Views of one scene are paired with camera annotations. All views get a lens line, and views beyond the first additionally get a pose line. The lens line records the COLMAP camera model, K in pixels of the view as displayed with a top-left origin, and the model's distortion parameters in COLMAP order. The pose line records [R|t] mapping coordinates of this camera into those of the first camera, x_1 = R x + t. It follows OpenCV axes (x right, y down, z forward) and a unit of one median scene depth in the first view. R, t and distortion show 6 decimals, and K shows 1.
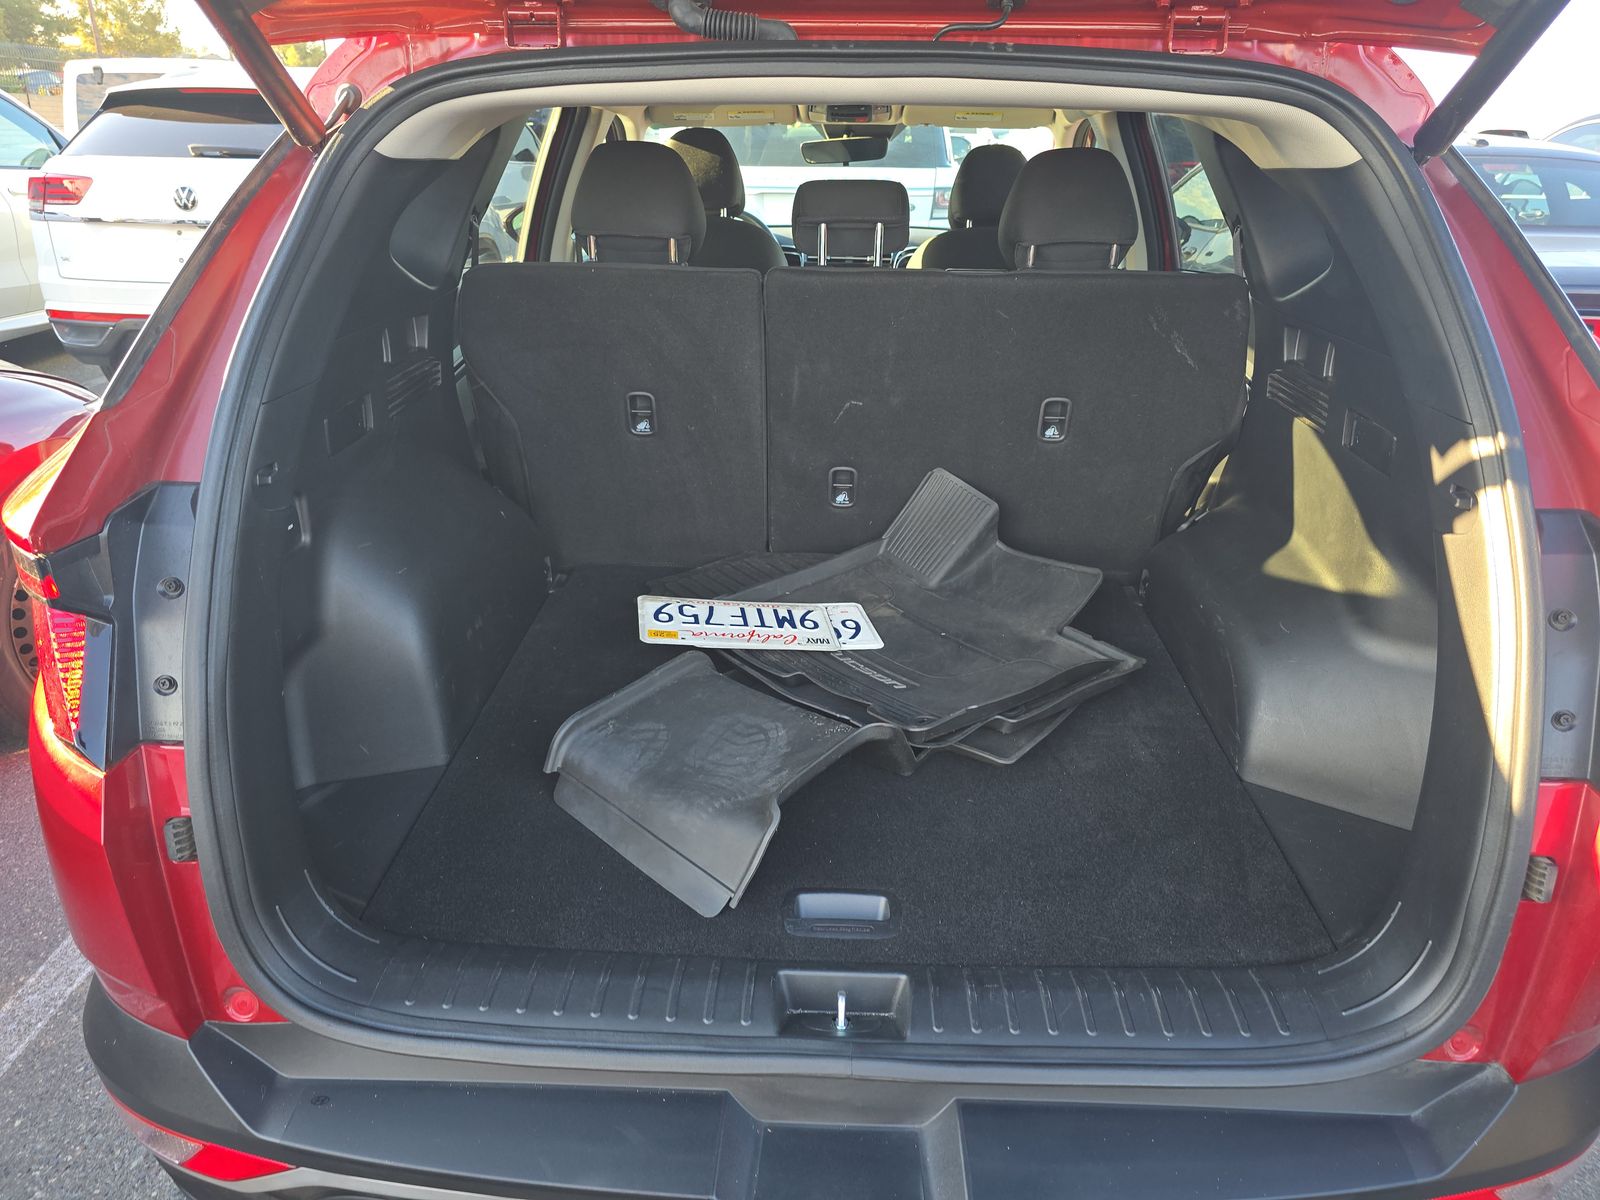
lens RADIAL K [[1077.2, 0, 803.3], [0, 1077.2, 602.5], [0, 0, 1]] dist [0.061603, -0.057312]
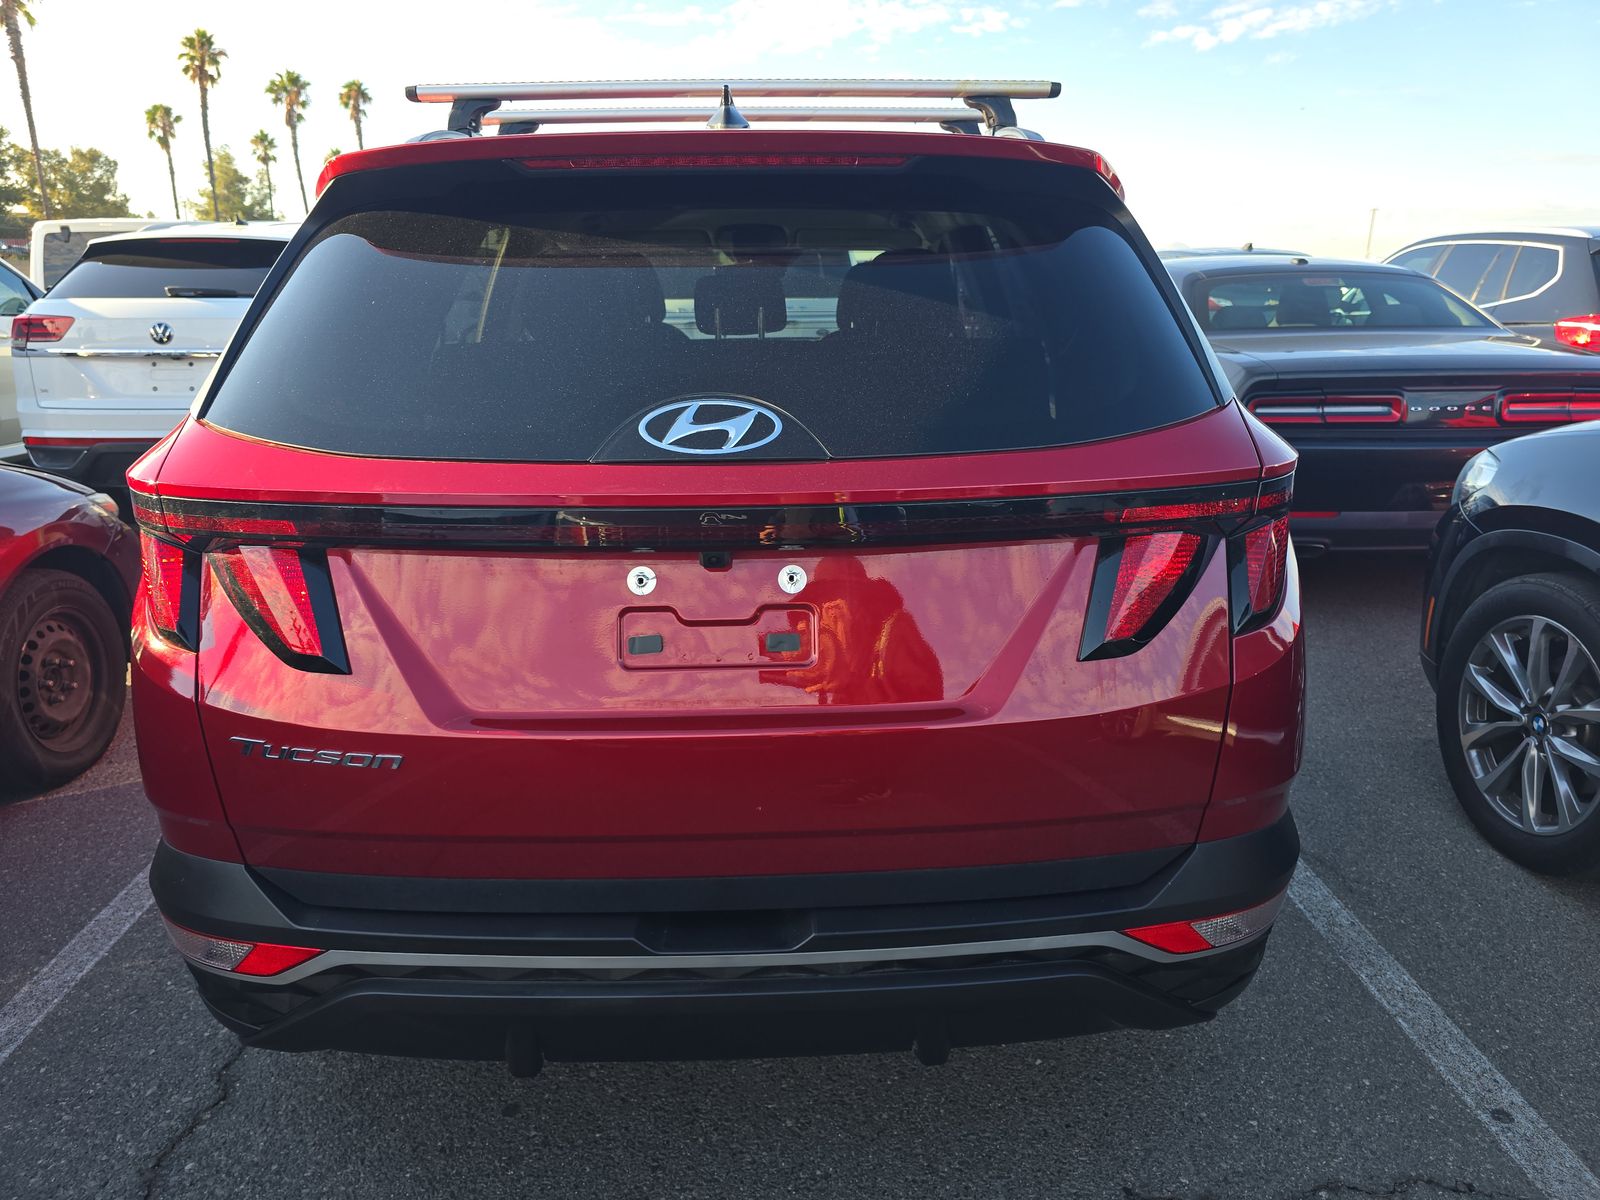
lens RADIAL K [[1077.2, 0, 799.5], [0, 1077.2, 604.4], [0, 0, 1]] dist [0.061603, -0.057312]
pose [[0.998286, -0.035187, 0.046756, 0.015350], [0.040456, 0.992306, -0.117012, 0.055357], [-0.042279, 0.118703, 0.992029, -0.085326]]
